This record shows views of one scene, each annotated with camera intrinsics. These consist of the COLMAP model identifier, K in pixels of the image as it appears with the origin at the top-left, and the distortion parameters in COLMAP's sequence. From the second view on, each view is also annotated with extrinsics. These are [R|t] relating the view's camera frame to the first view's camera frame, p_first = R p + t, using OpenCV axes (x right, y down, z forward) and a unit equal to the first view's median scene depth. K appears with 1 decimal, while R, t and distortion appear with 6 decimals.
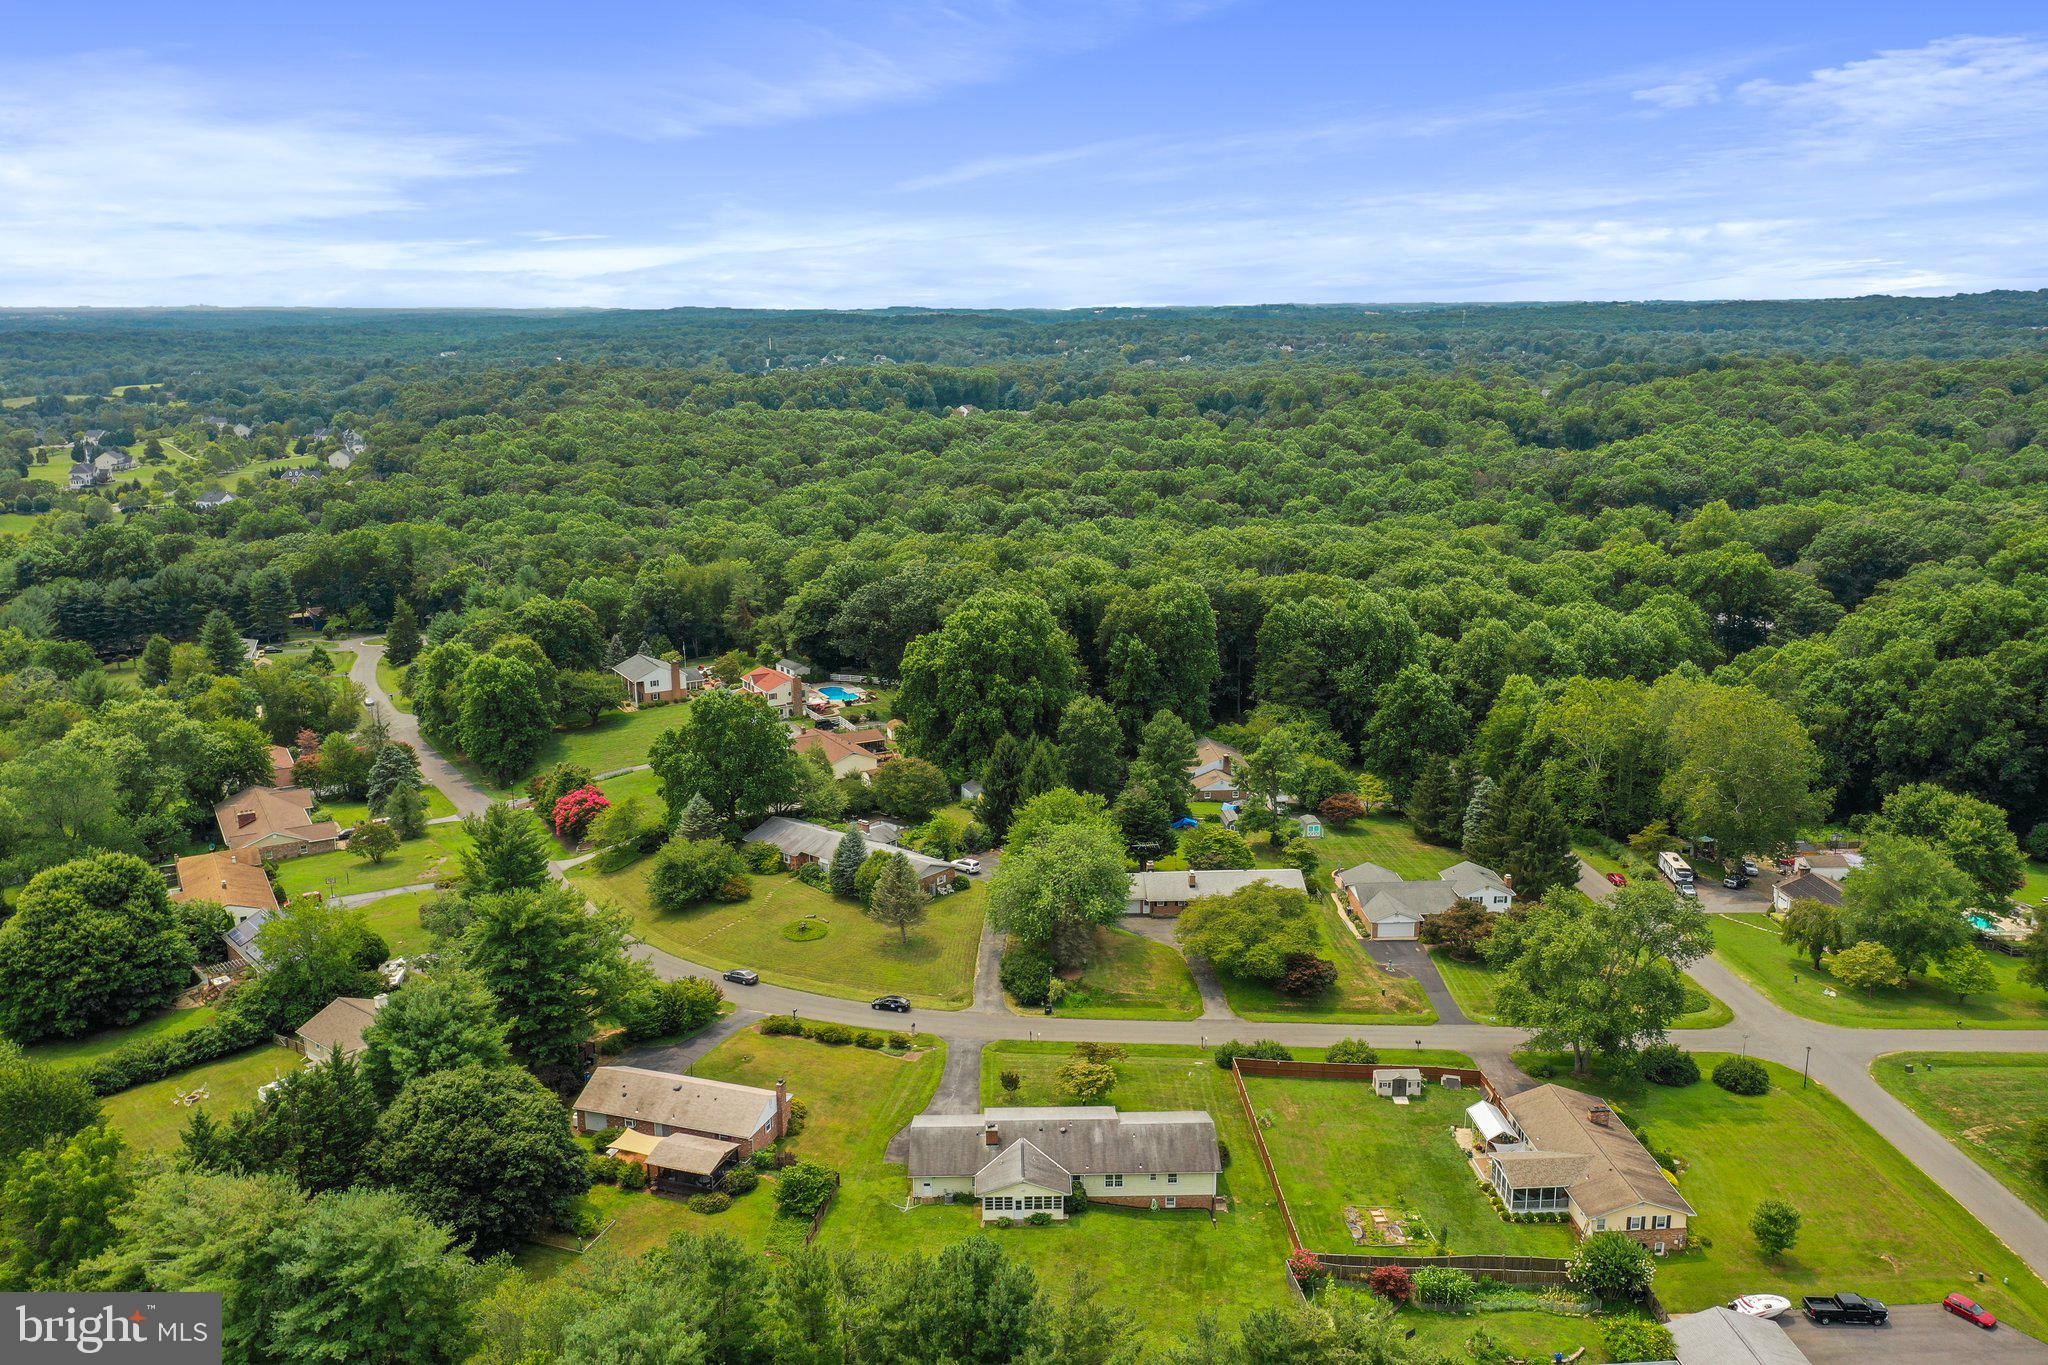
lens RADIAL K [[1610.5, 0, 1024.0], [0, 1610.5, 682.5], [0, 0, 1]] dist [0.007222, -0.008660]
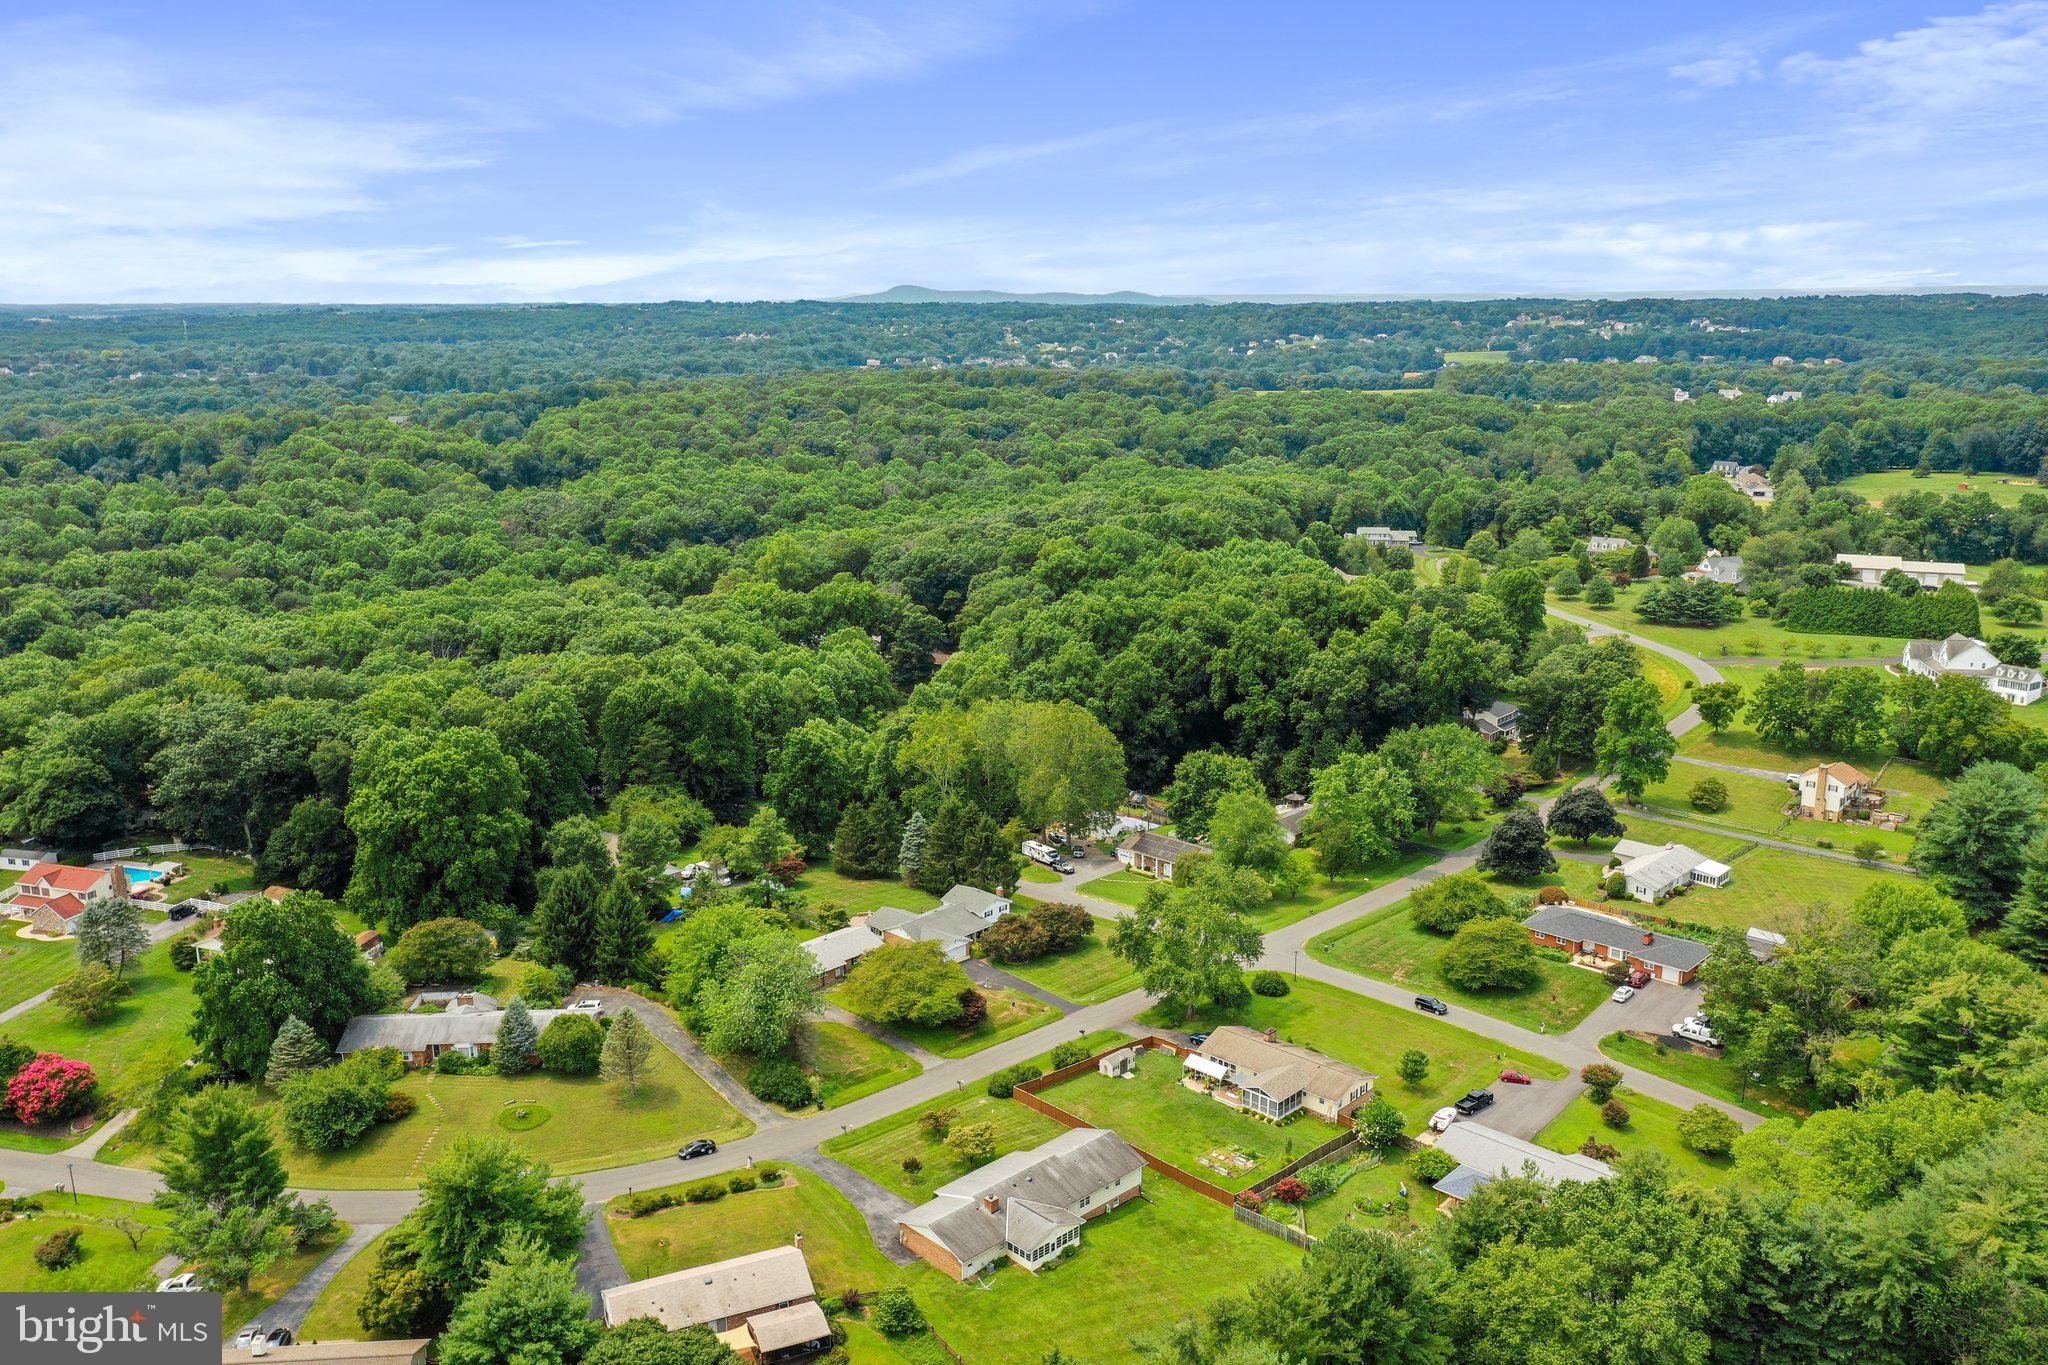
lens RADIAL K [[1610.5, 0, 1024.0], [0, 1610.5, 682.5], [0, 0, 1]] dist [0.007222, -0.008660]
pose [[0.732590, -0.154464, 0.662912, -0.390341], [0.155988, 0.986091, 0.057384, -0.083865], [-0.662555, 0.061367, 0.746495, 0.050484]]
